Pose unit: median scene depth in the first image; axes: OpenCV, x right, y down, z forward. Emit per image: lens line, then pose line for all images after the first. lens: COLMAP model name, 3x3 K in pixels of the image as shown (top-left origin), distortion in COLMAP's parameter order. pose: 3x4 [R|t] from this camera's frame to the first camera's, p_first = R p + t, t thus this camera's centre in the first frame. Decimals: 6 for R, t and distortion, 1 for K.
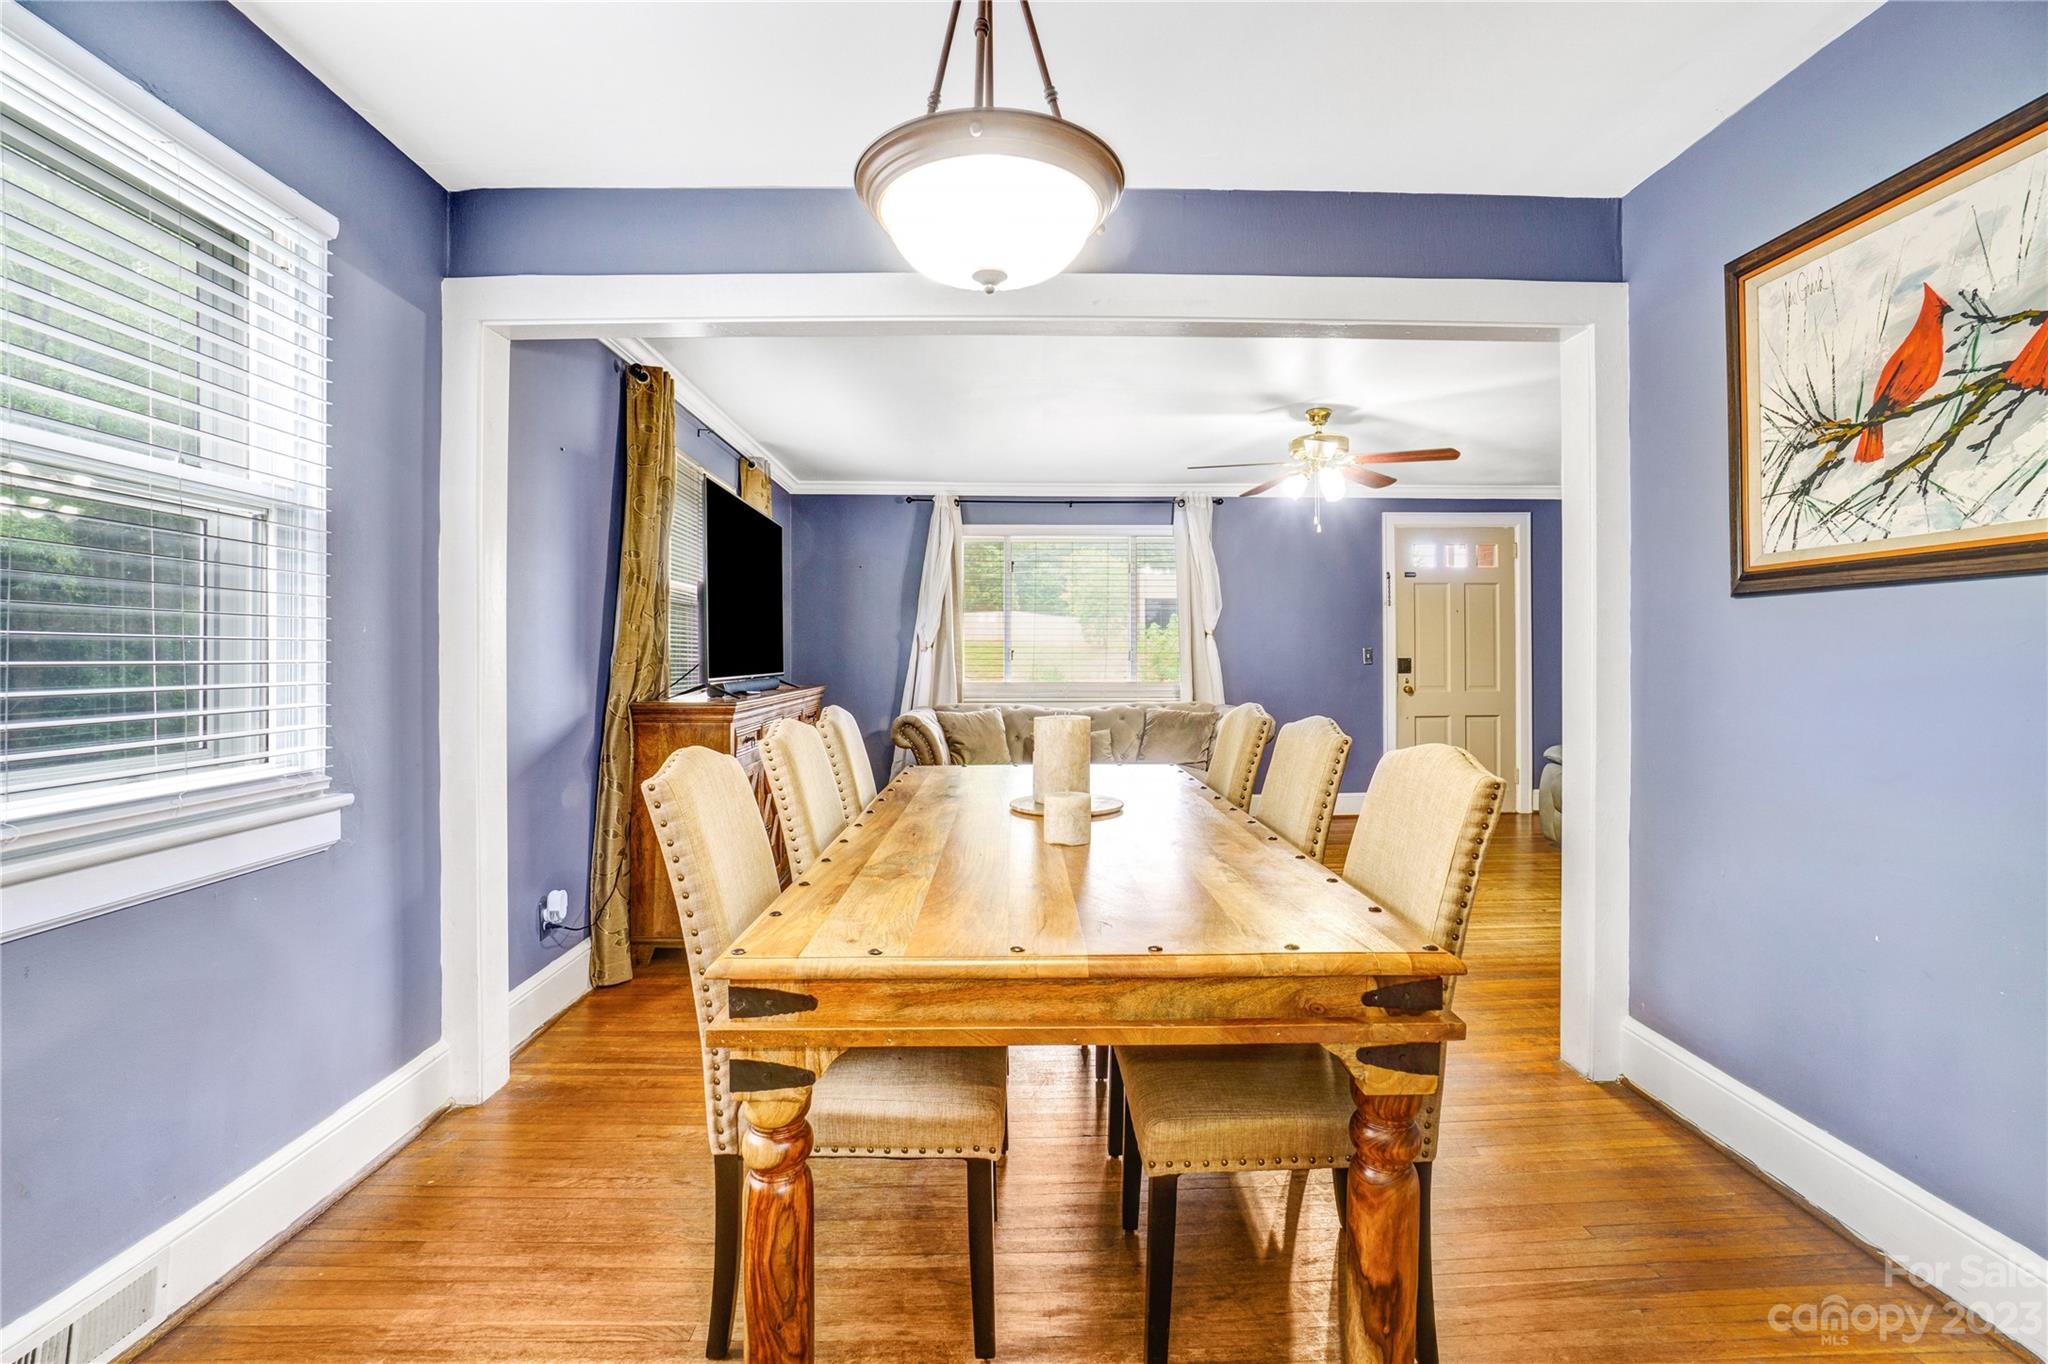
lens RADIAL K [[904.6, 0, 1014.7], [0, 904.6, 649.5], [0, 0, 1]] dist [-0.051221, 0.022314]
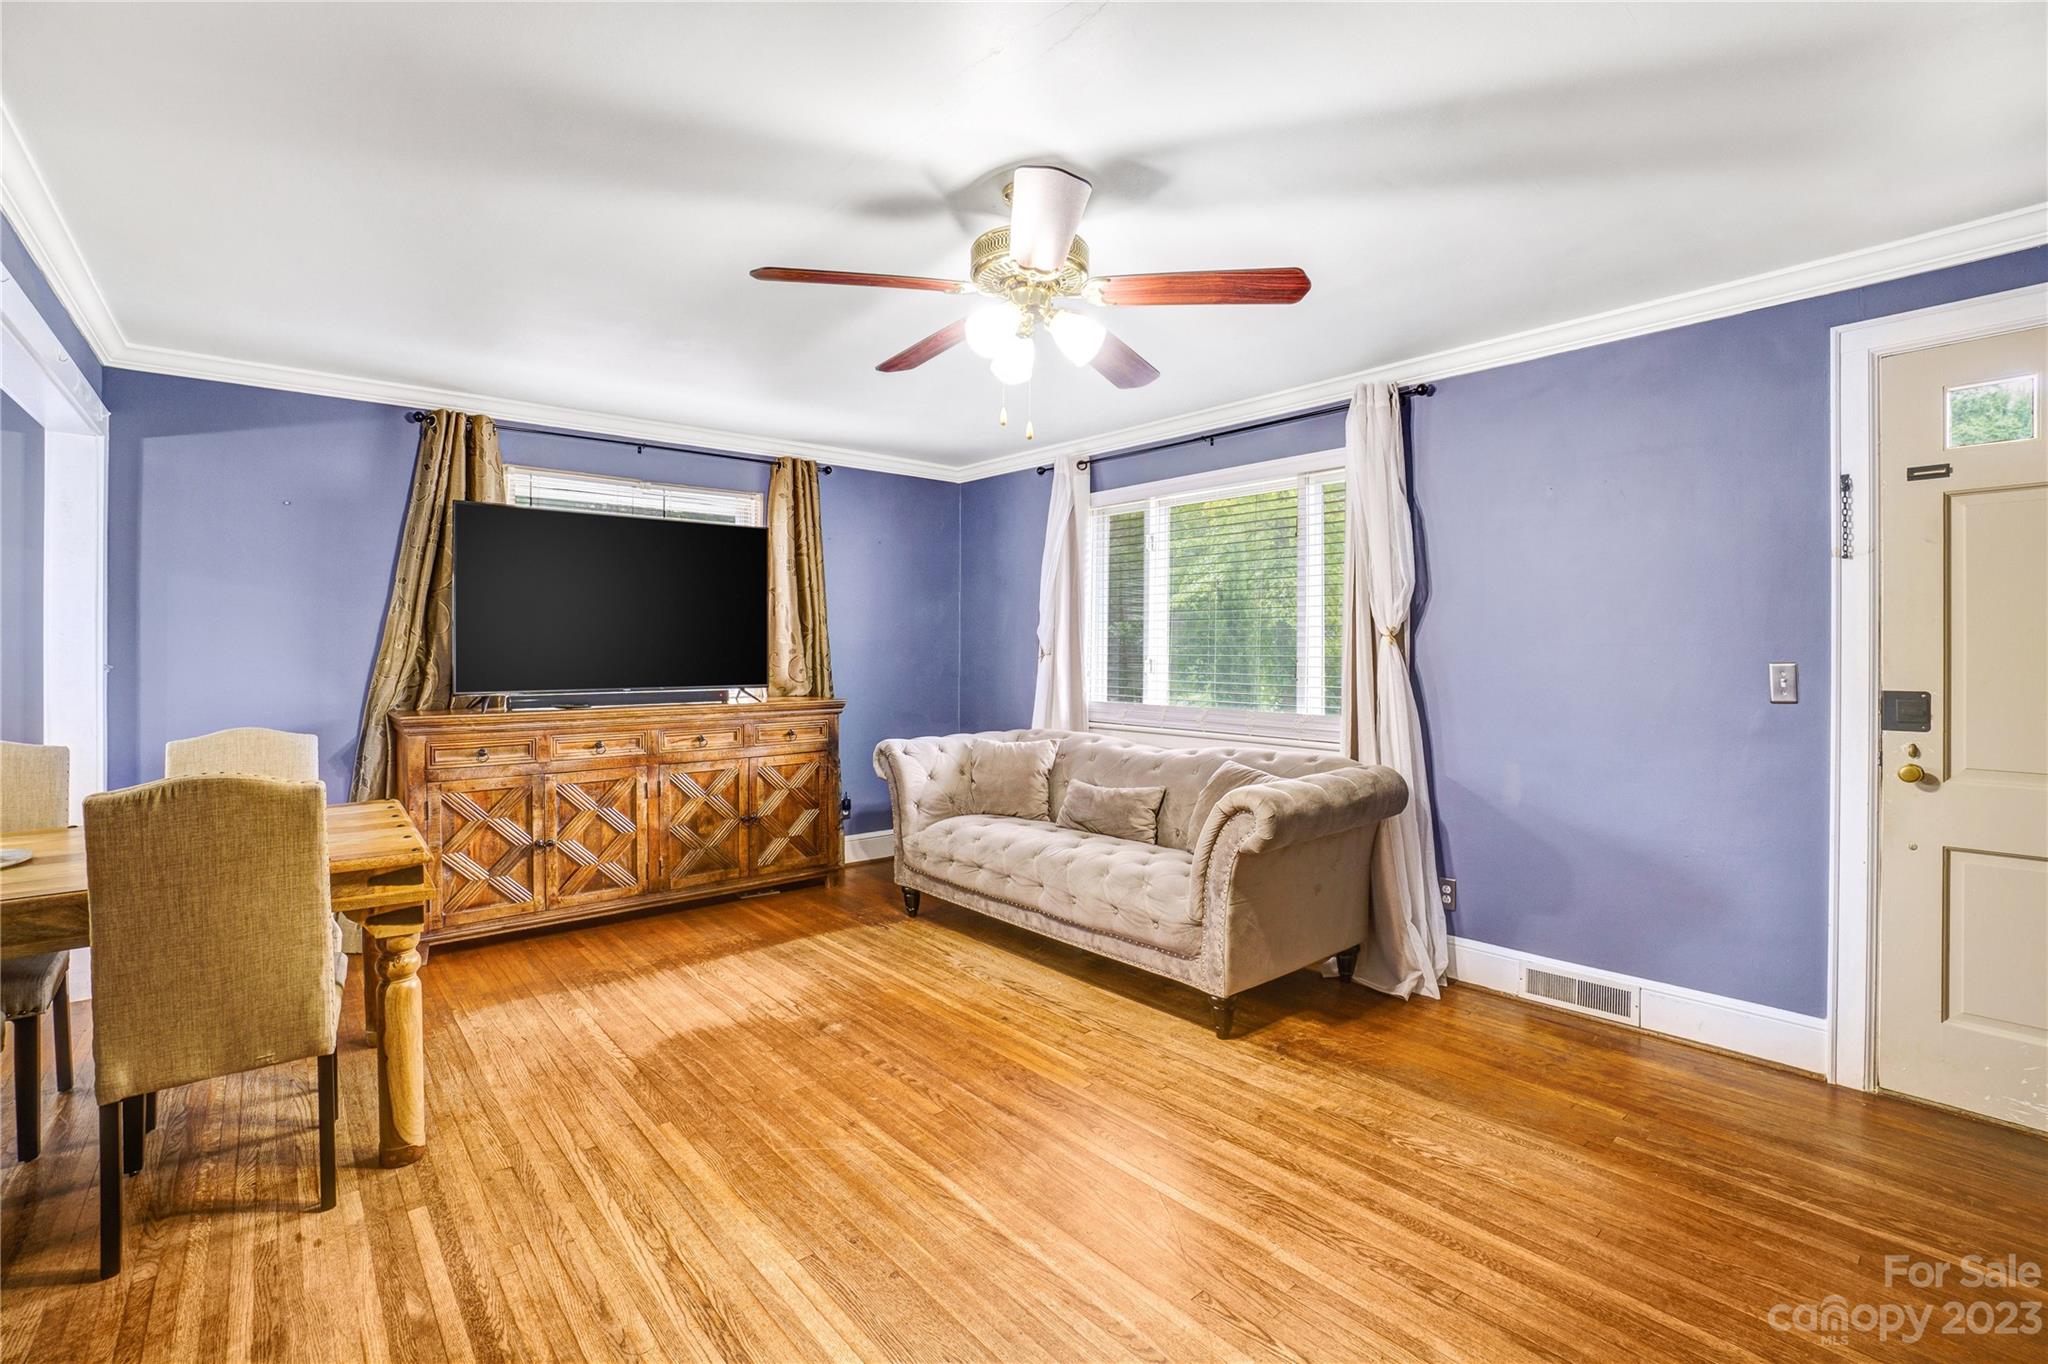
lens RADIAL K [[918.3, 0, 1023.0], [0, 918.3, 643.2], [0, 0, 1]] dist [-0.041486, 0.000277]
pose [[0.622459, -0.002756, -0.782647, 1.650386], [0.002111, 0.999996, -0.001842, -0.037465], [0.782649, -0.000506, 0.622463, 1.559132]]
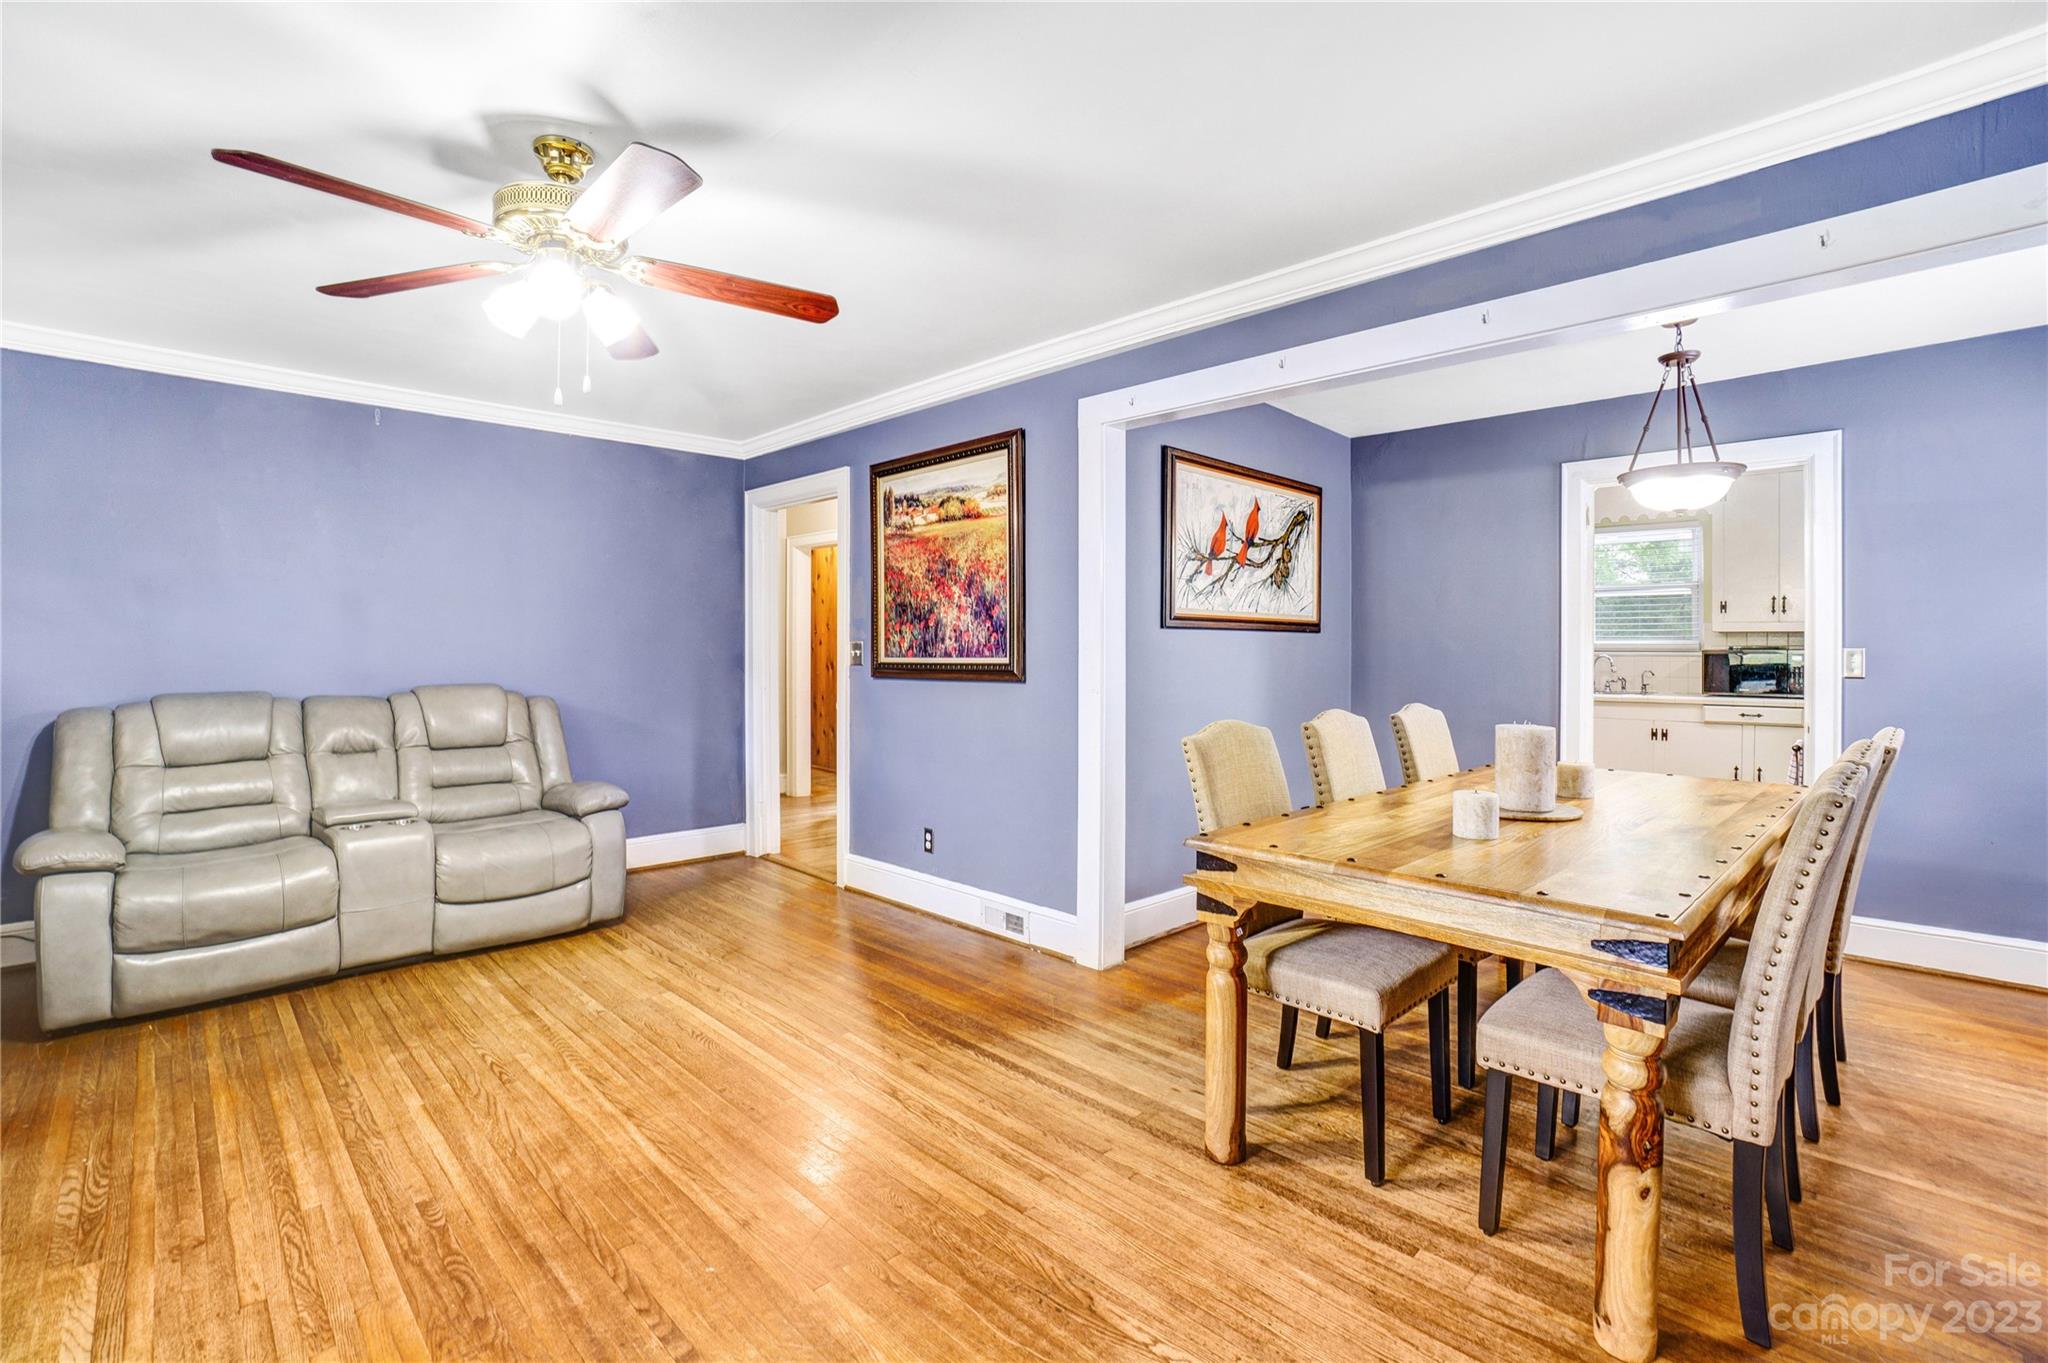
lens RADIAL K [[910.2, 0, 1021.6], [0, 910.2, 656.3], [0, 0, 1]] dist [-0.000760, 0.000119]
pose [[-0.680657, -0.002041, 0.732599, -0.396721], [0.000190, 0.999996, 0.002963, -0.004948], [-0.732602, 0.002156, -0.680654, 2.601139]]
